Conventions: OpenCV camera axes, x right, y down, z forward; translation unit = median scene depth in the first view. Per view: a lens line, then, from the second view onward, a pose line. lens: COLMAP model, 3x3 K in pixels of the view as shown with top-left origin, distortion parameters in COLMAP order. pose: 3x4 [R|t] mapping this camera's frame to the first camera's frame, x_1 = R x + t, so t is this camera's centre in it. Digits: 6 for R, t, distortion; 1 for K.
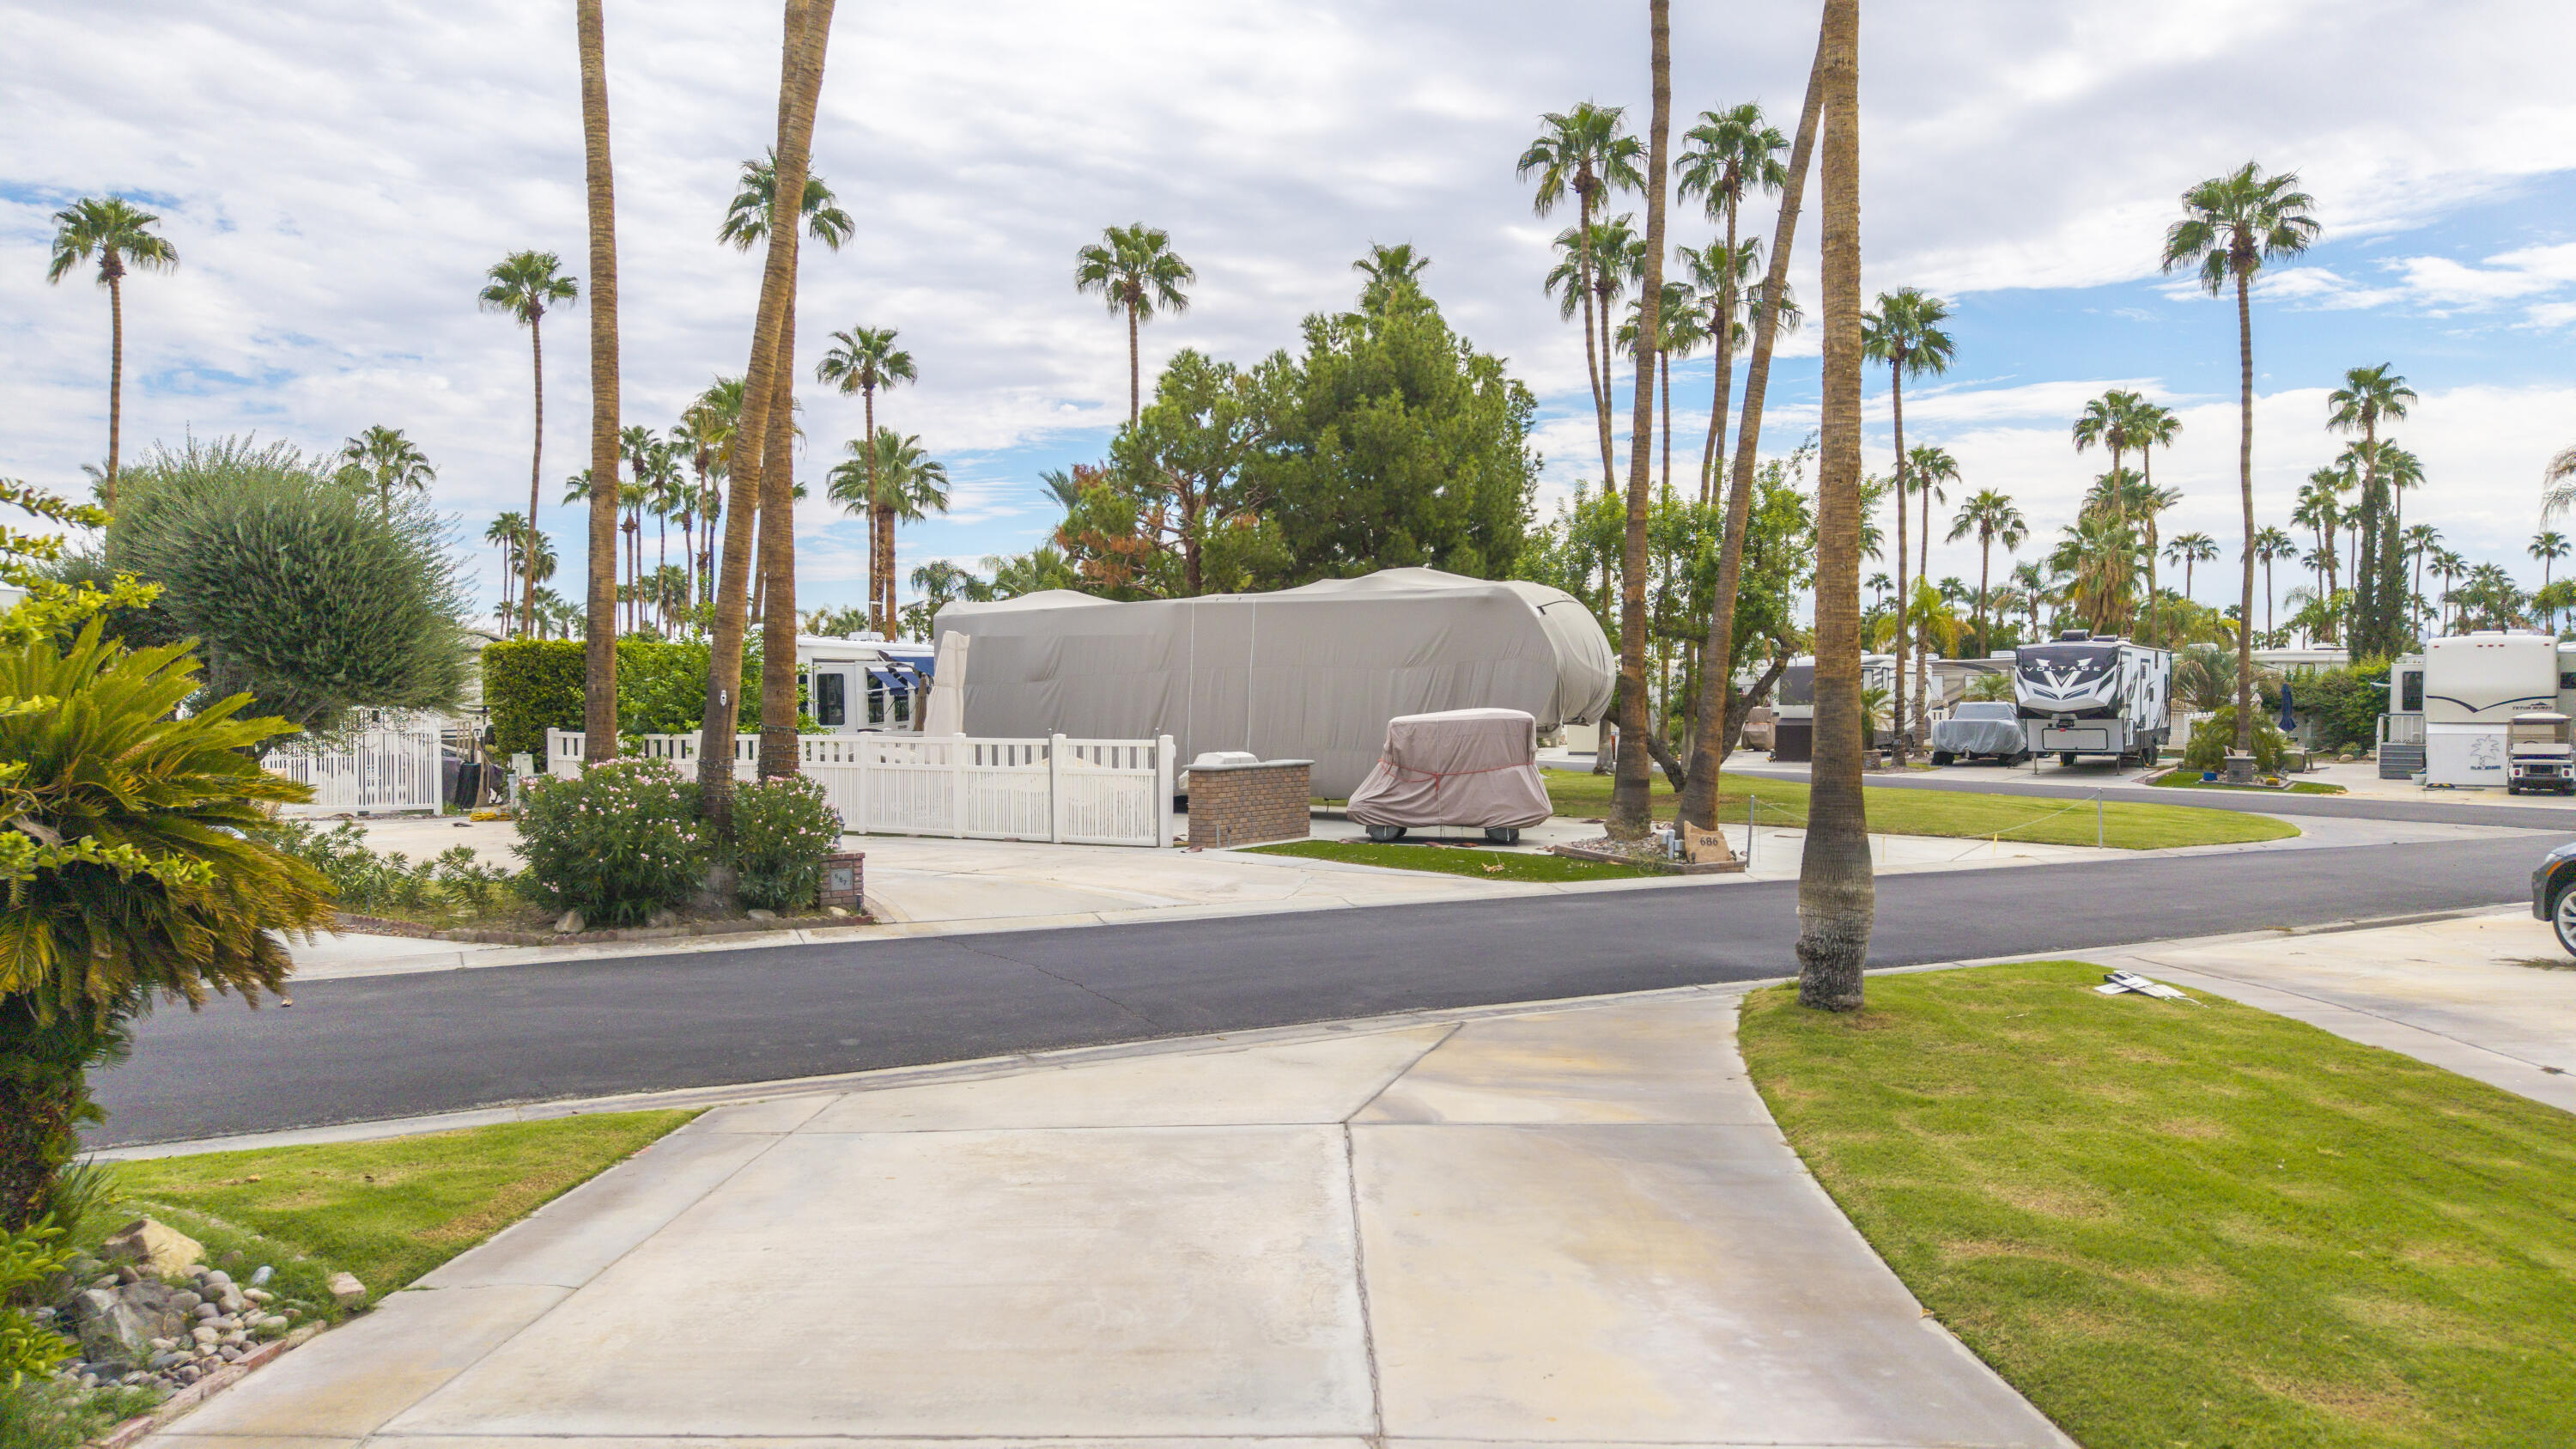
lens RADIAL K [[1695.2, 0, 1293.3], [0, 1695.2, 741.0], [0, 0, 1]] dist [0.061908, -0.076491]
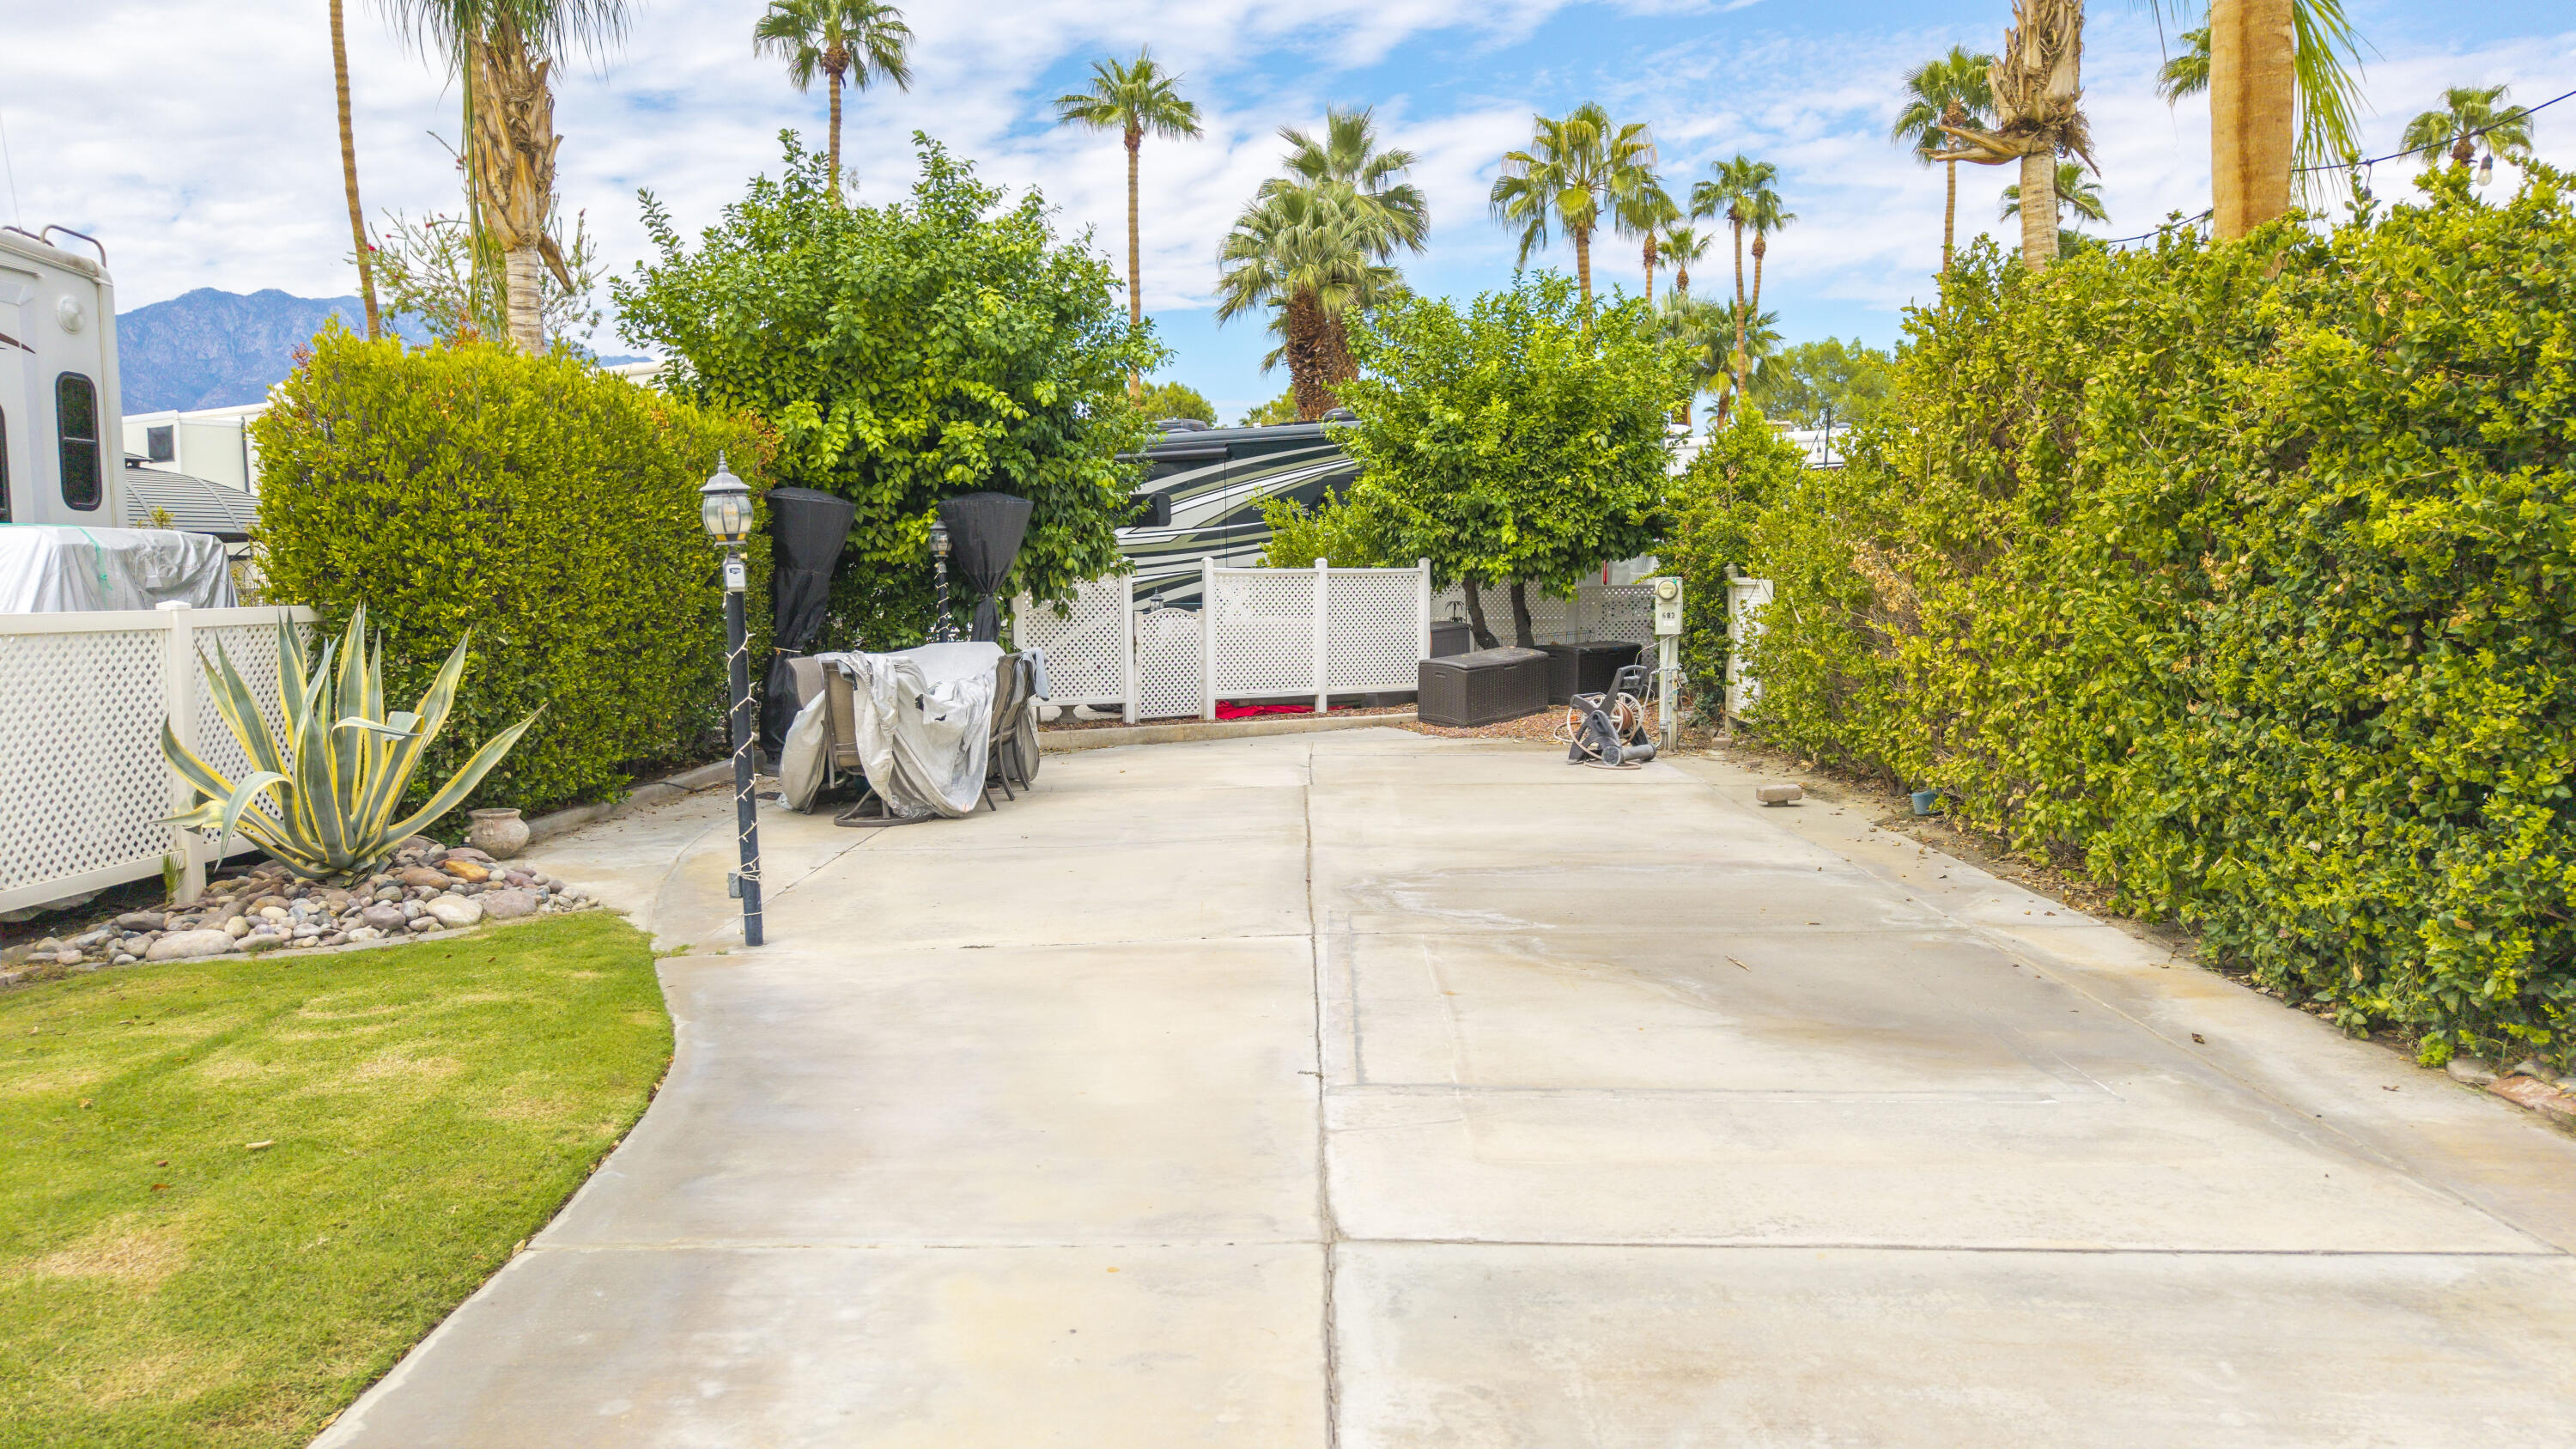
lens RADIAL K [[1714.1, 0, 1293.3], [0, 1714.1, 734.1], [0, 0, 1]] dist [0.056307, -0.076961]
pose [[-0.999872, 0.011226, 0.011394, 0.006105], [0.012430, 0.993661, 0.111732, 0.006687], [-0.010067, 0.111859, -0.993673, 0.198489]]
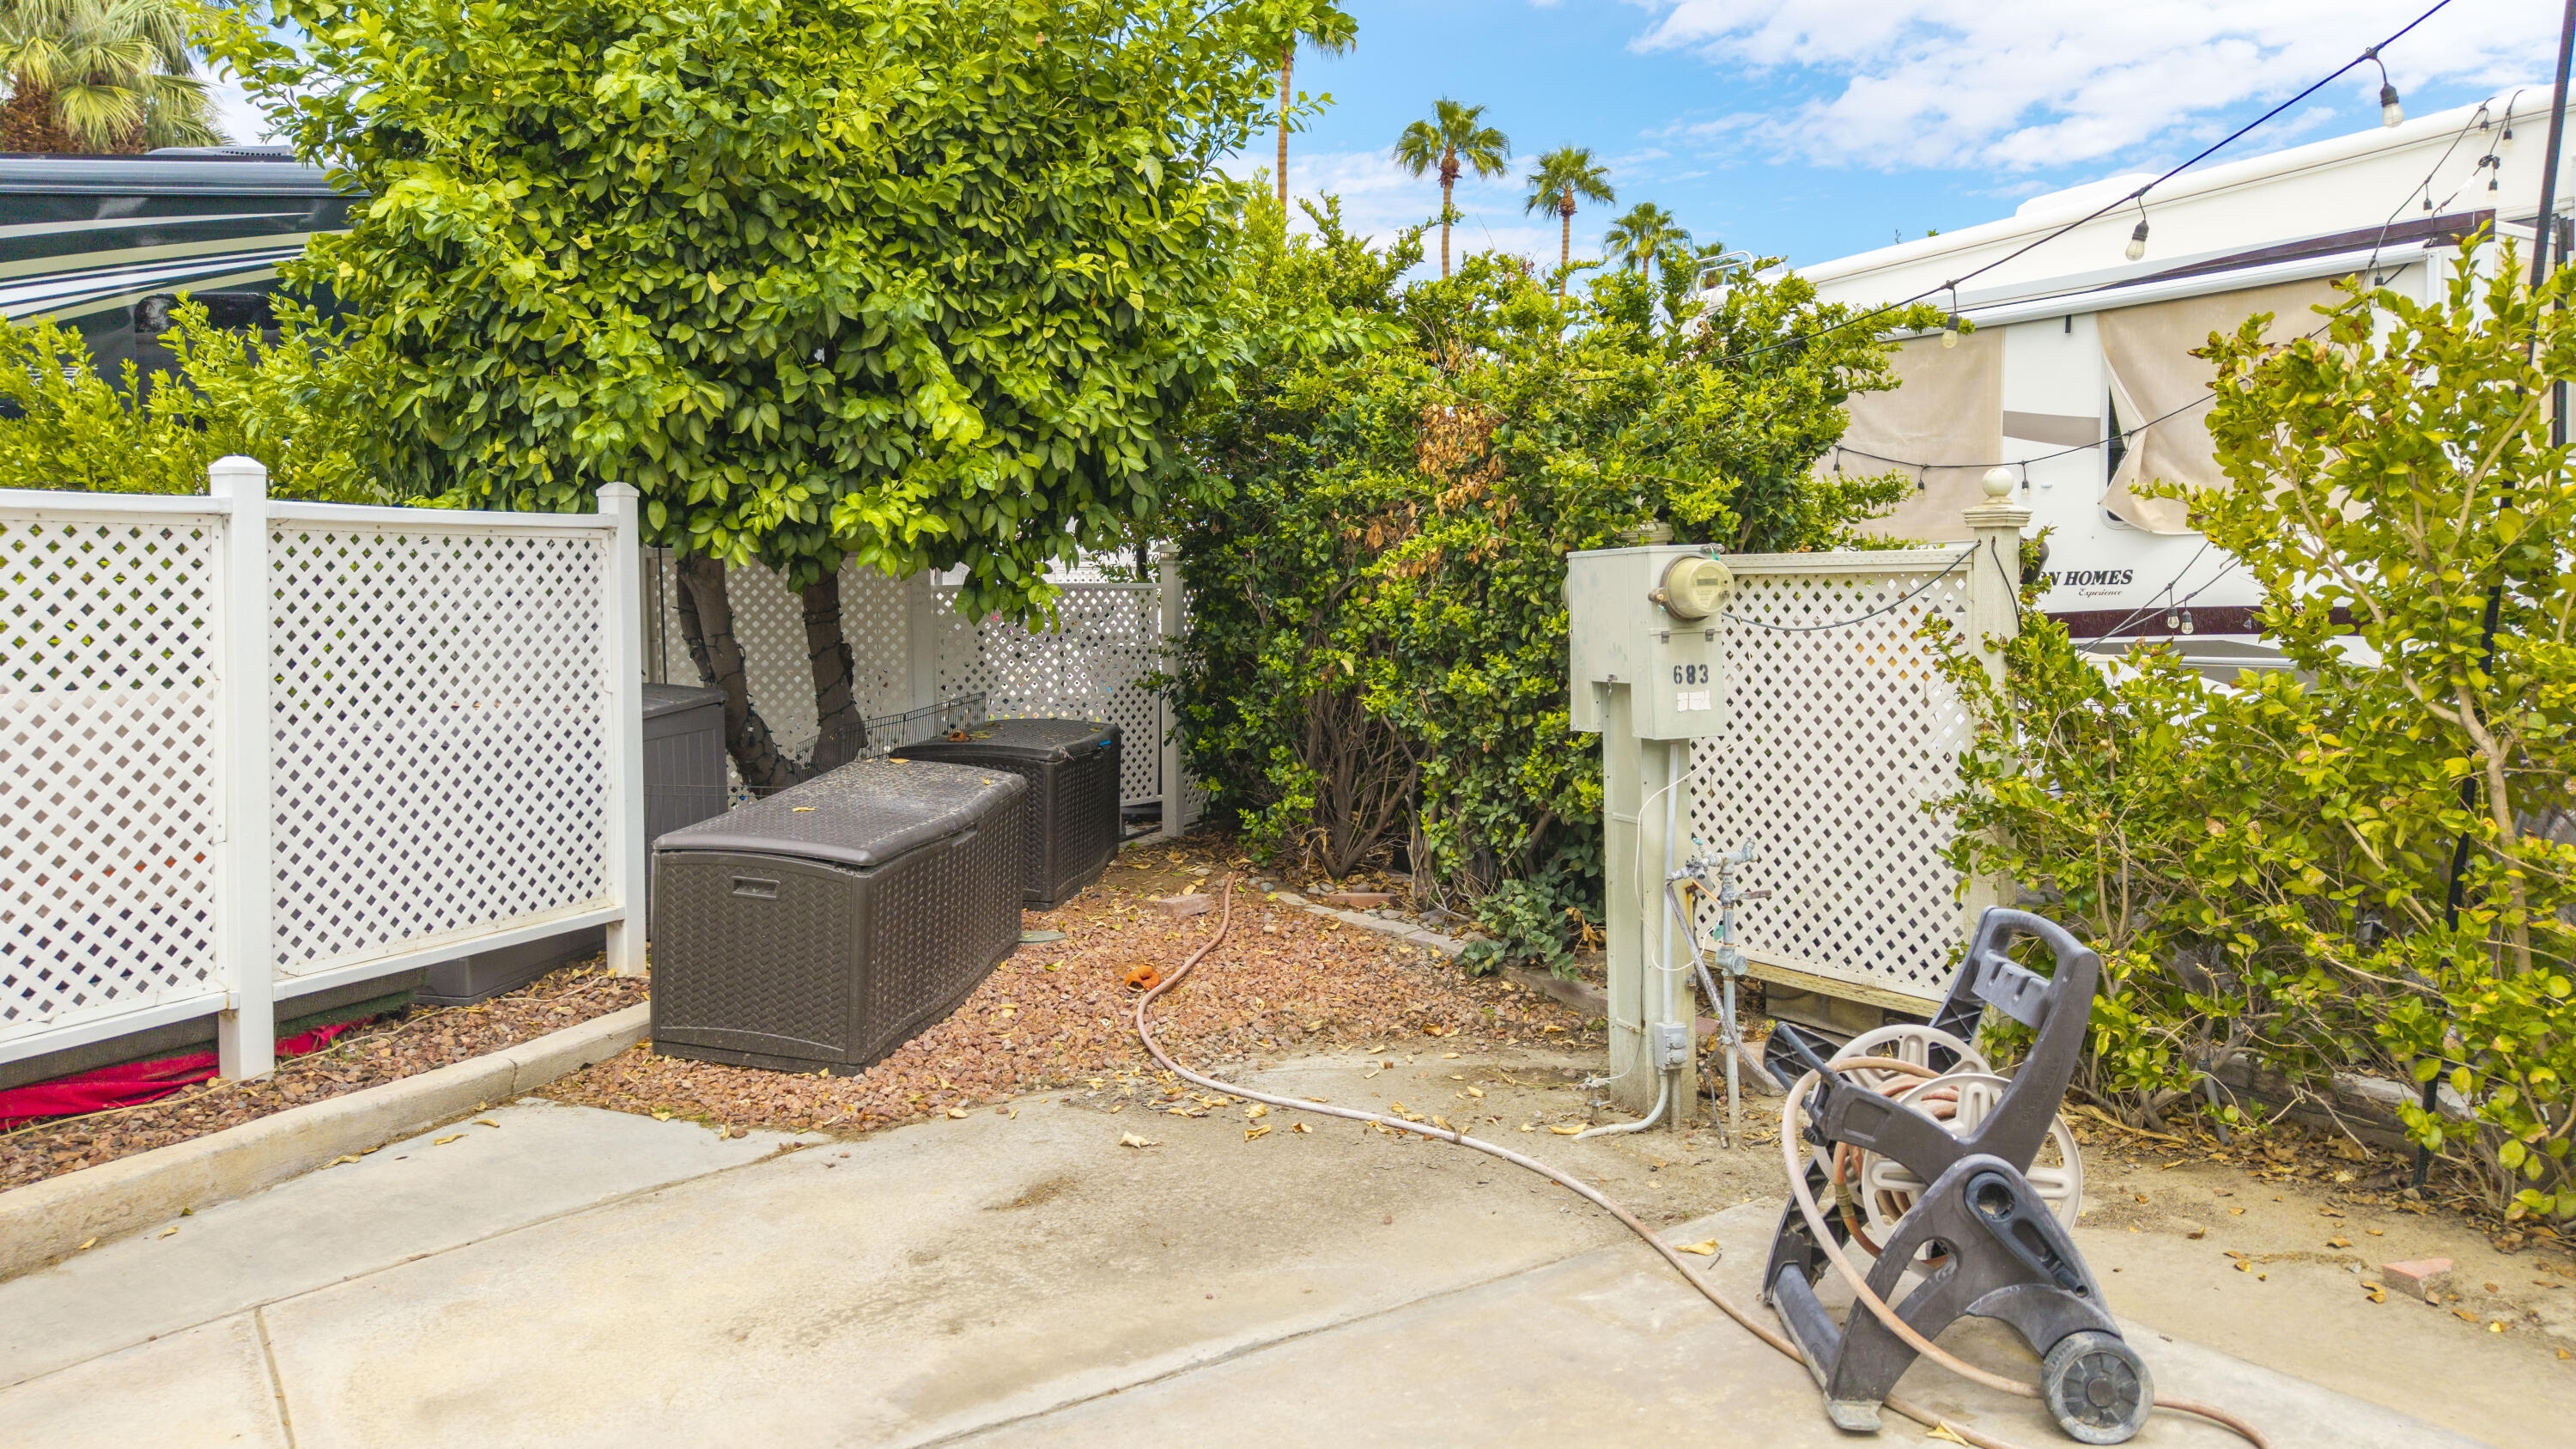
lens RADIAL K [[1742.8, 0, 1288.7], [0, 1742.8, 662.9], [0, 0, 1]] dist [0.018670, -0.001820]
pose [[-0.814500, 0.035533, -0.579074, 0.013543], [-0.003022, 0.997849, 0.065481, 0.015834], [0.580155, 0.055084, -0.812641, -0.095106]]
